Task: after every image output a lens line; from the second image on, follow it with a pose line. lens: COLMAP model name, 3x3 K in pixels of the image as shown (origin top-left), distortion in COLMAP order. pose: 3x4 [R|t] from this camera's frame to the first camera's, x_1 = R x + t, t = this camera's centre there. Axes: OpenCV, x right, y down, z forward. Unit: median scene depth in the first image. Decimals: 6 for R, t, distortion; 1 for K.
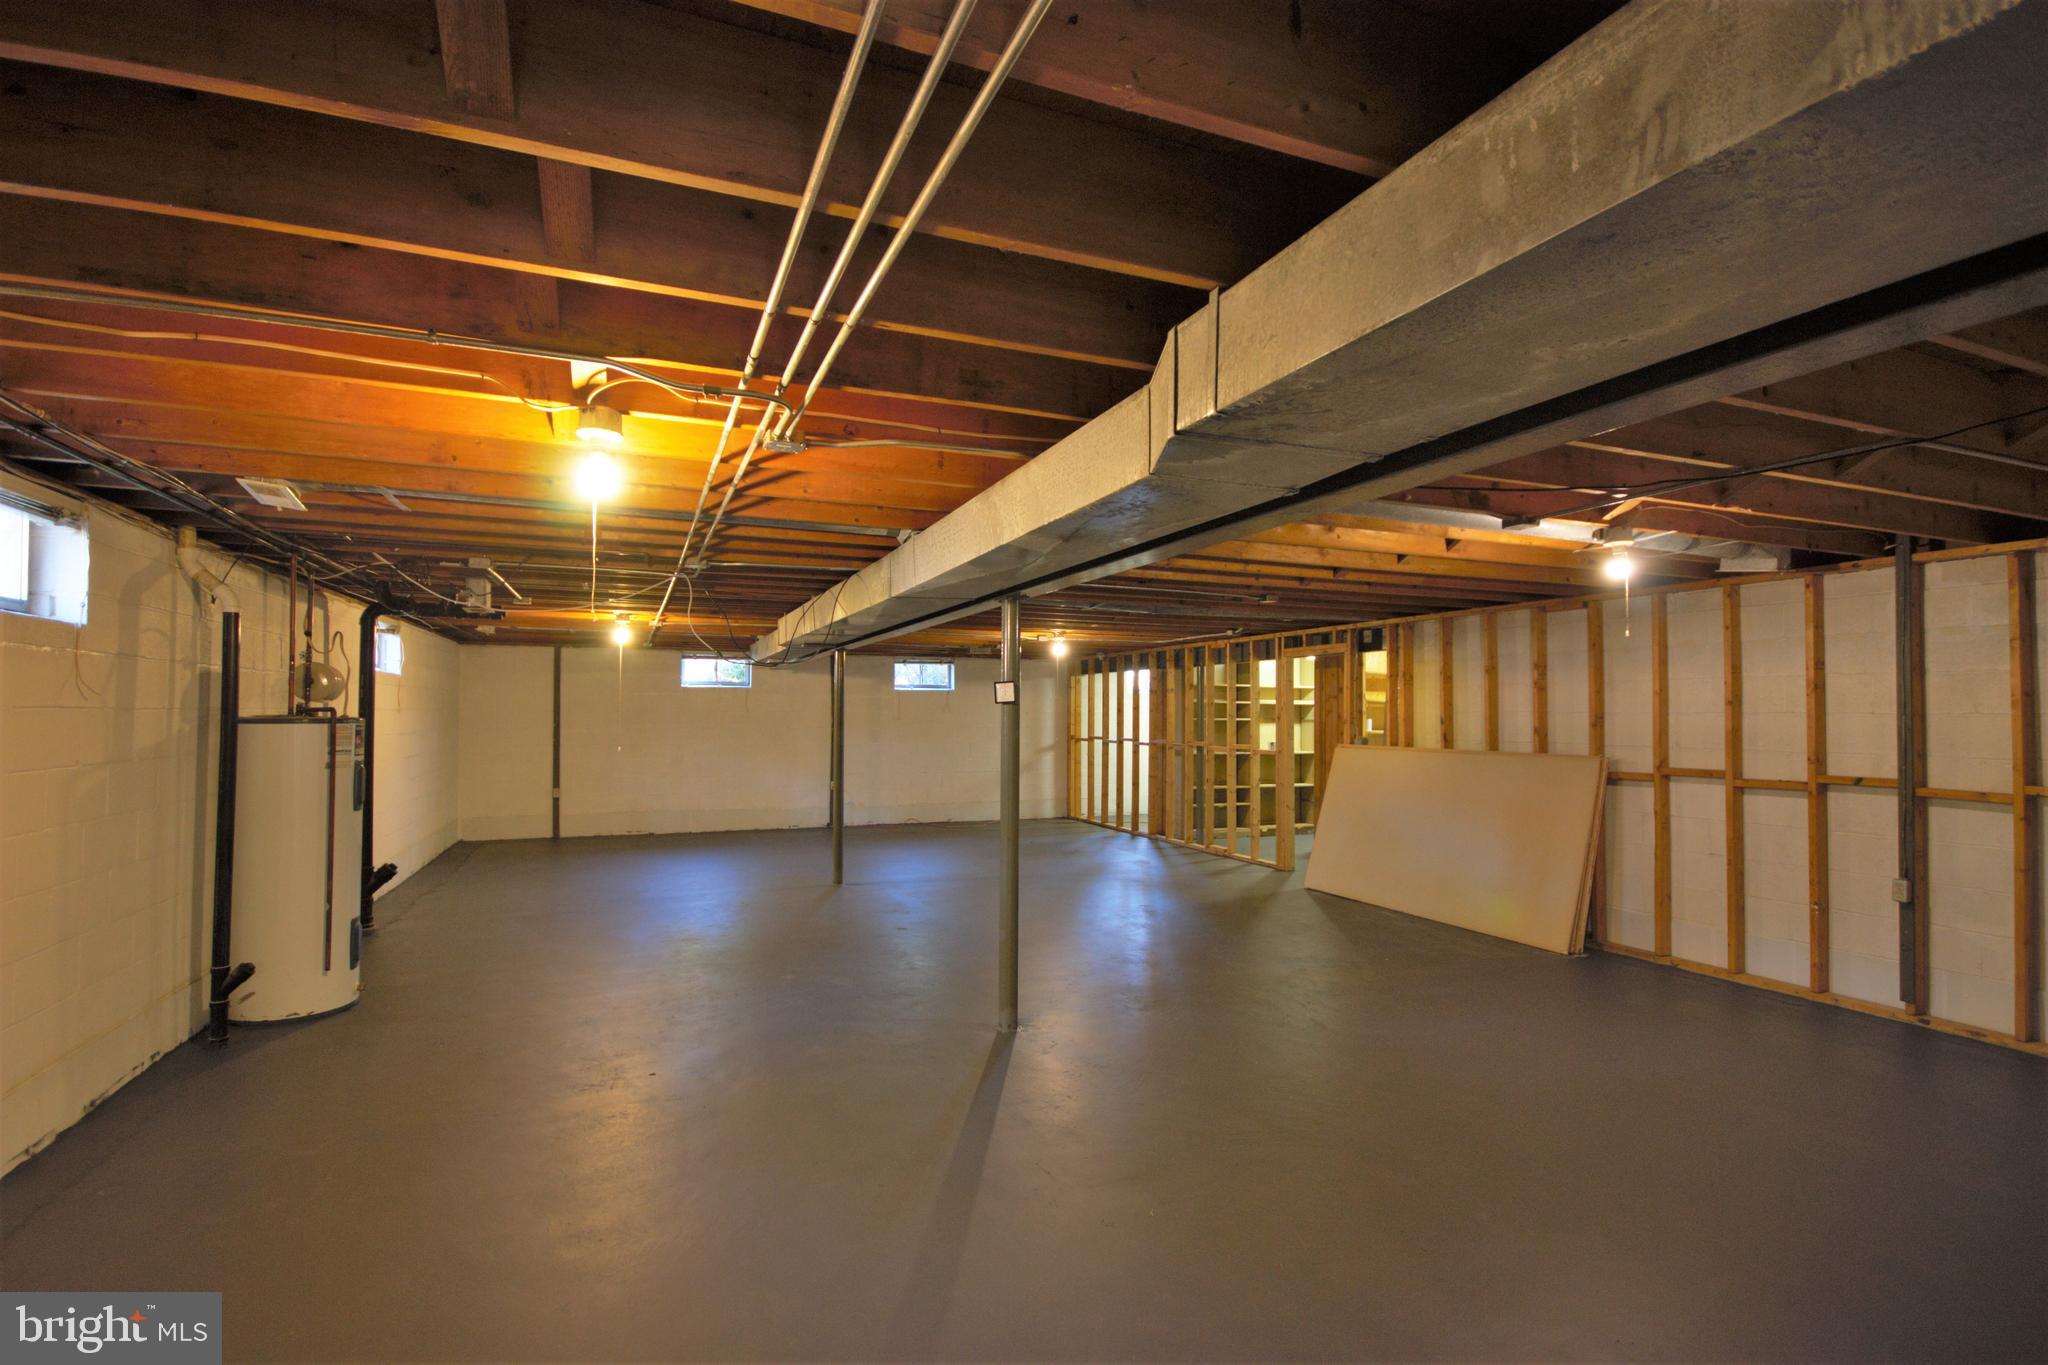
lens RADIAL K [[949.3, 0, 1028.8], [0, 949.3, 695.5], [0, 0, 1]] dist [0.009760, -0.013026]
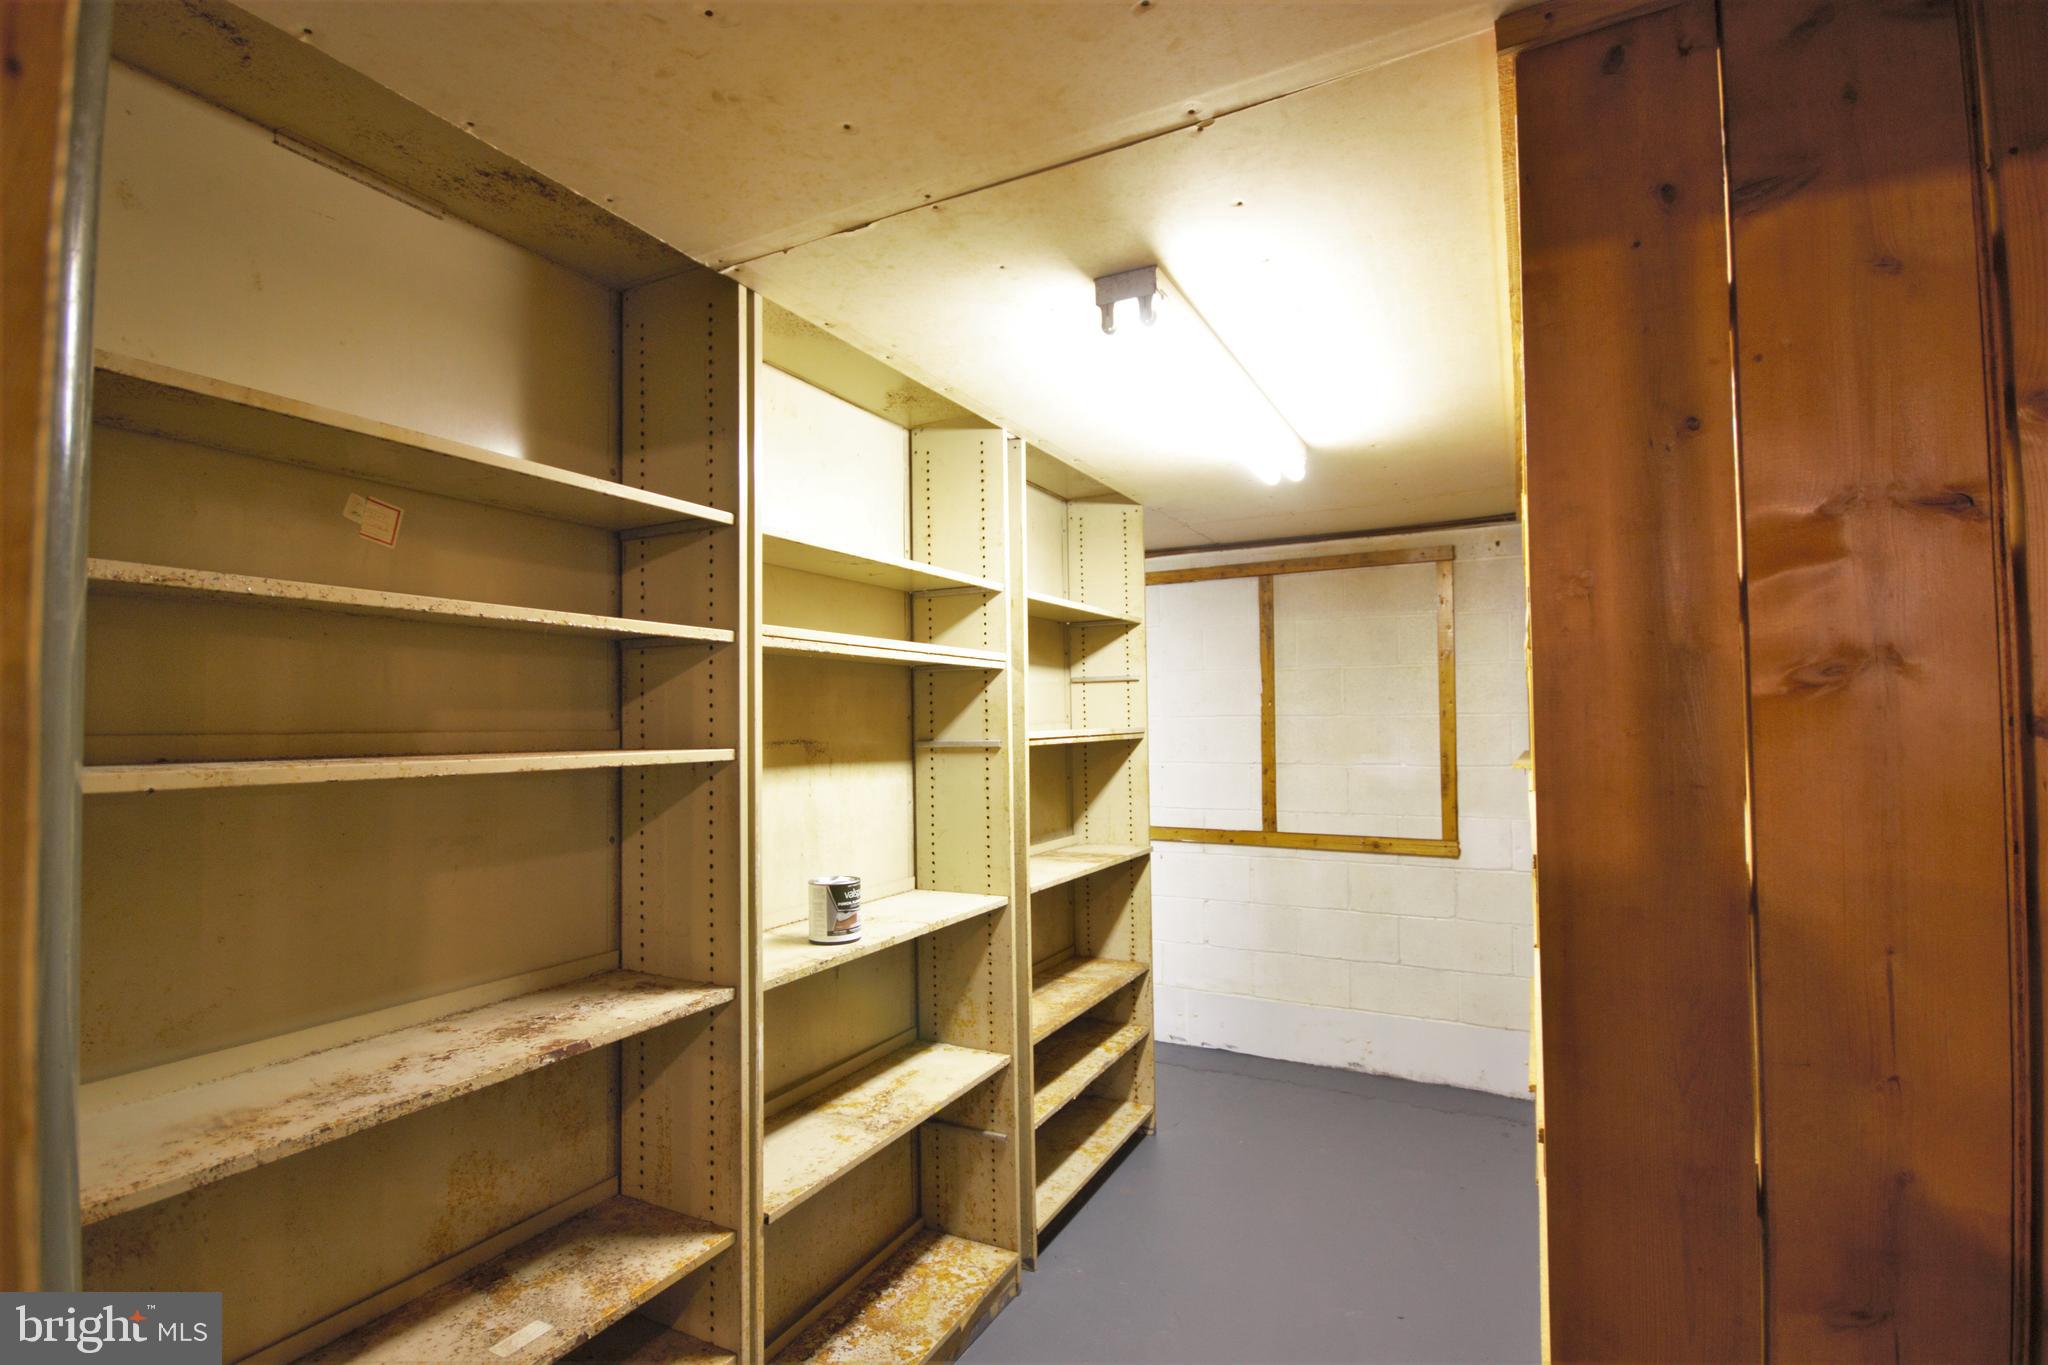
lens RADIAL K [[949.3, 0, 1028.8], [0, 949.3, 695.5], [0, 0, 1]] dist [0.009760, -0.013026]
pose [[0.770204, 0.000947, 0.637797, 0.178813], [0.002910, 0.999983, -0.004999, 0.017485], [-0.637791, 0.005707, 0.770189, 0.853266]]
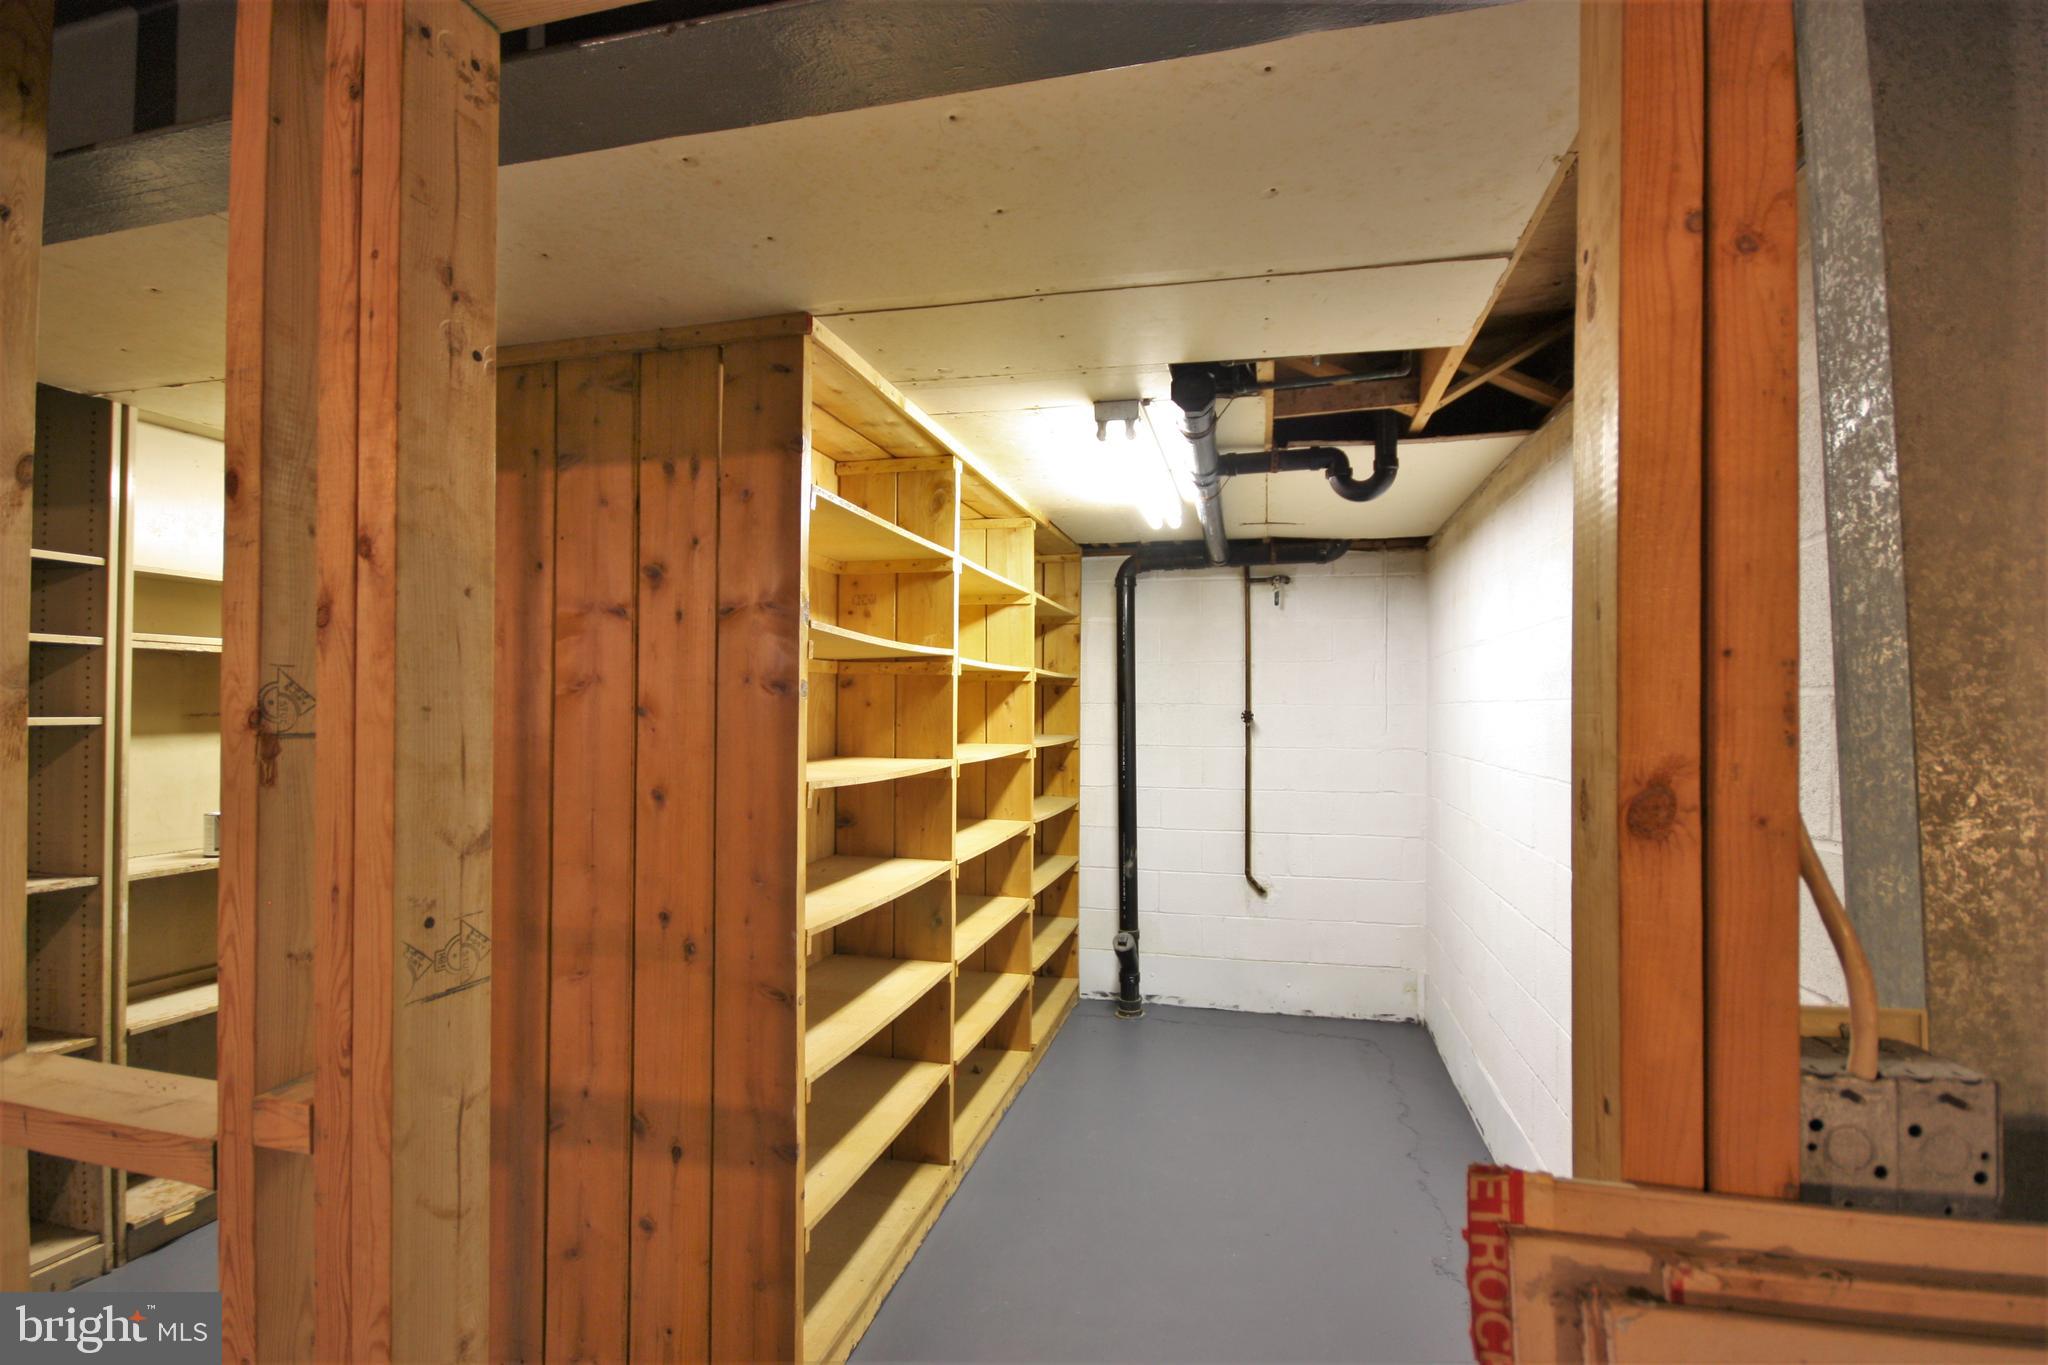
lens RADIAL K [[965.2, 0, 1029.3], [0, 965.2, 690.4], [0, 0, 1]] dist [0.010640, -0.014807]
pose [[0.601496, 0.007253, 0.798843, 0.188718], [-0.018081, 0.999826, 0.004537, 0.014009], [-0.798671, -0.017173, 0.601523, 0.696850]]
